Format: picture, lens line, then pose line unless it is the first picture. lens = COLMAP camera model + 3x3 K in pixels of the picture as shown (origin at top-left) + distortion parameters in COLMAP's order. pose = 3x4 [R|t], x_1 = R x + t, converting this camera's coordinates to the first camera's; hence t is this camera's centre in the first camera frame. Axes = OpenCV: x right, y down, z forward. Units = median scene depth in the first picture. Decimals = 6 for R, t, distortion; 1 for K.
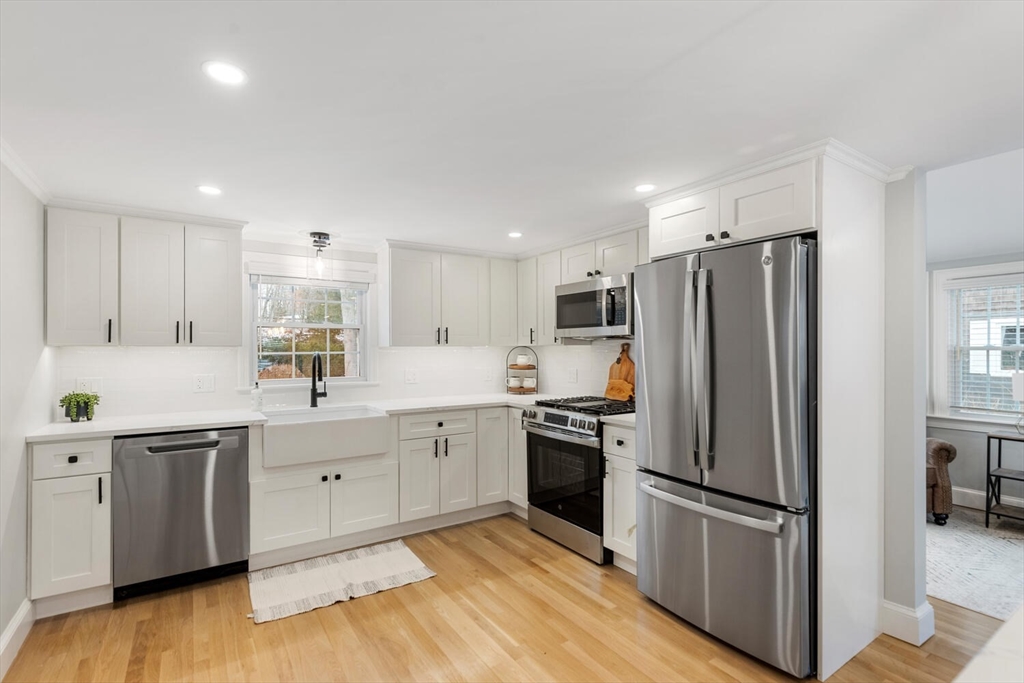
lens RADIAL K [[481.5, 0, 508.2], [0, 481.5, 348.0], [0, 0, 1]] dist [0.000894, -0.000736]
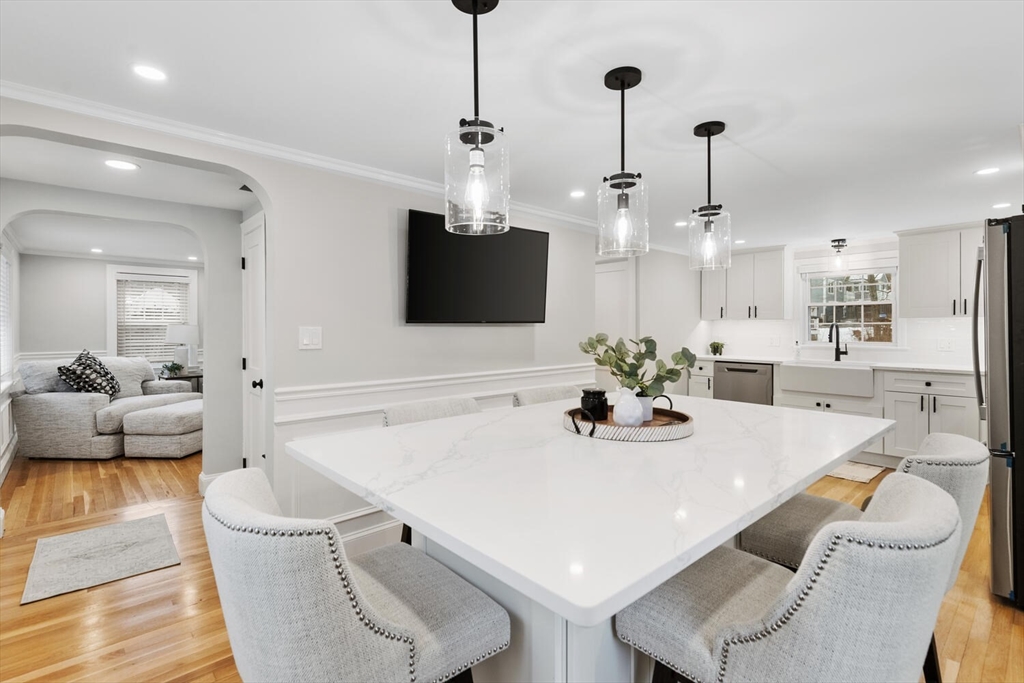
lens RADIAL K [[471.2, 0, 510.9], [0, 471.2, 323.3], [0, 0, 1]] dist [0.003413, -0.000697]
pose [[0.153320, -0.003008, -0.988172, 0.885390], [0.001604, 0.999995, -0.002795, 0.013676], [0.988175, -0.001156, 0.153324, -0.184953]]
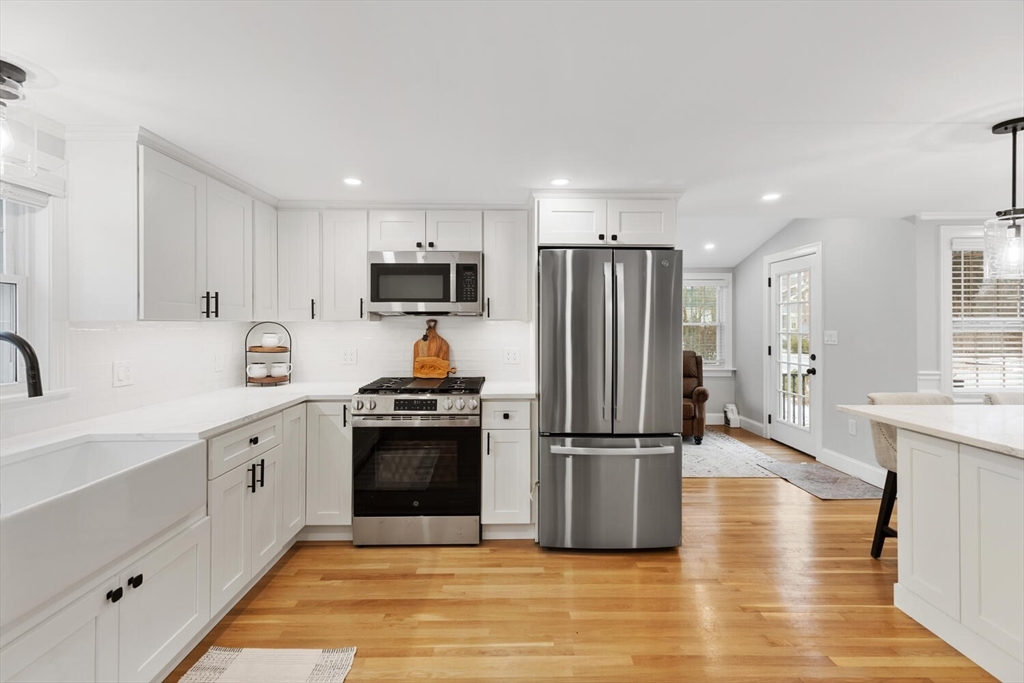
lens RADIAL K [[471.2, 0, 510.9], [0, 471.2, 323.3], [0, 0, 1]] dist [0.003413, -0.000697]
pose [[0.533462, 0.004186, 0.845814, -0.527973], [-0.002488, 0.999991, -0.003380, 0.000580], [-0.845820, -0.000301, 0.533468, 0.383963]]
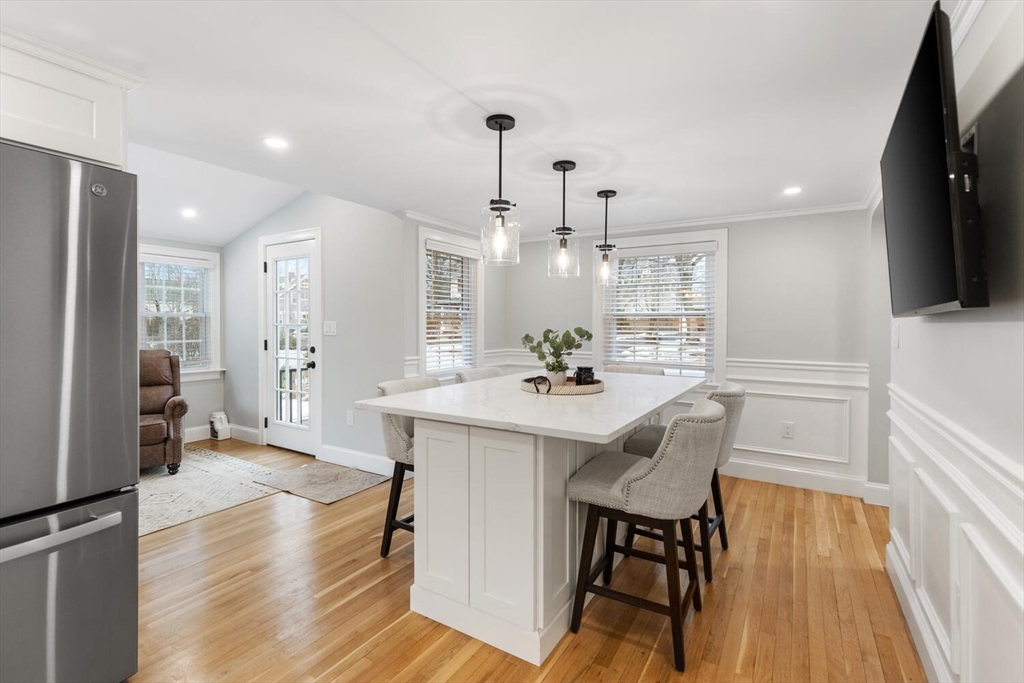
lens RADIAL K [[469.5, 0, 506.8], [0, 469.5, 329.6], [0, 0, 1]] dist [-0.000207, -0.000212]
pose [[-0.415593, -0.011474, 0.909478, -0.258880], [-0.003694, 0.999933, 0.010927, 0.023173], [-0.909543, 0.001182, -0.415608, 0.425898]]
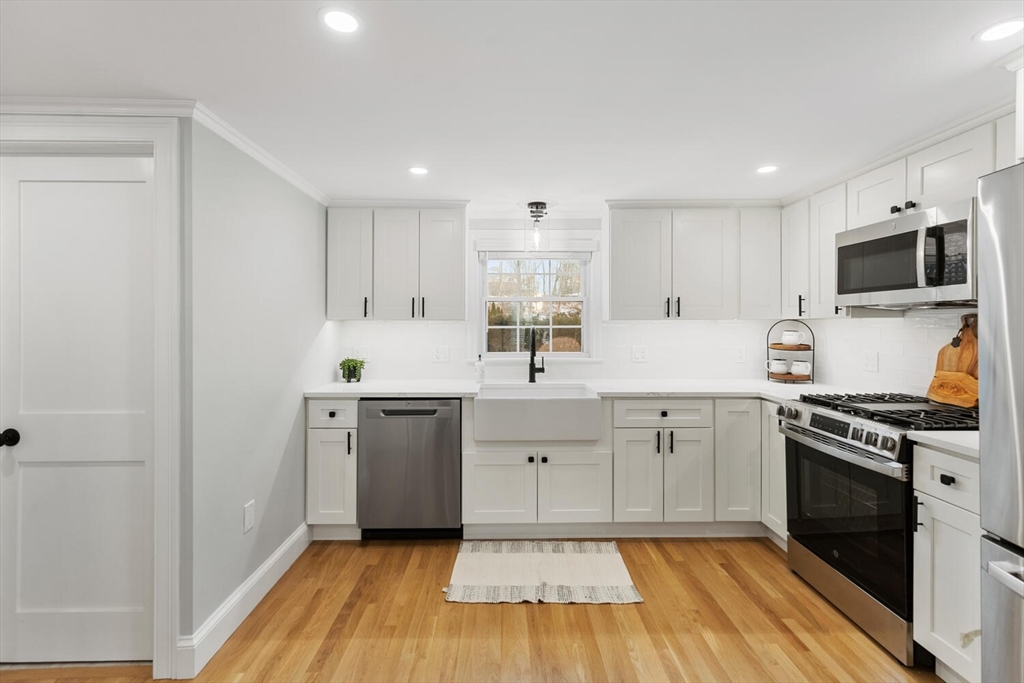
lens RADIAL K [[471.2, 0, 510.9], [0, 471.2, 323.3], [0, 0, 1]] dist [0.003413, -0.000697]
pose [[0.843848, 0.001495, -0.536581, 0.076236], [-0.000086, 0.999996, 0.002650, 0.000579], [0.536583, -0.002190, 0.843845, 0.182523]]
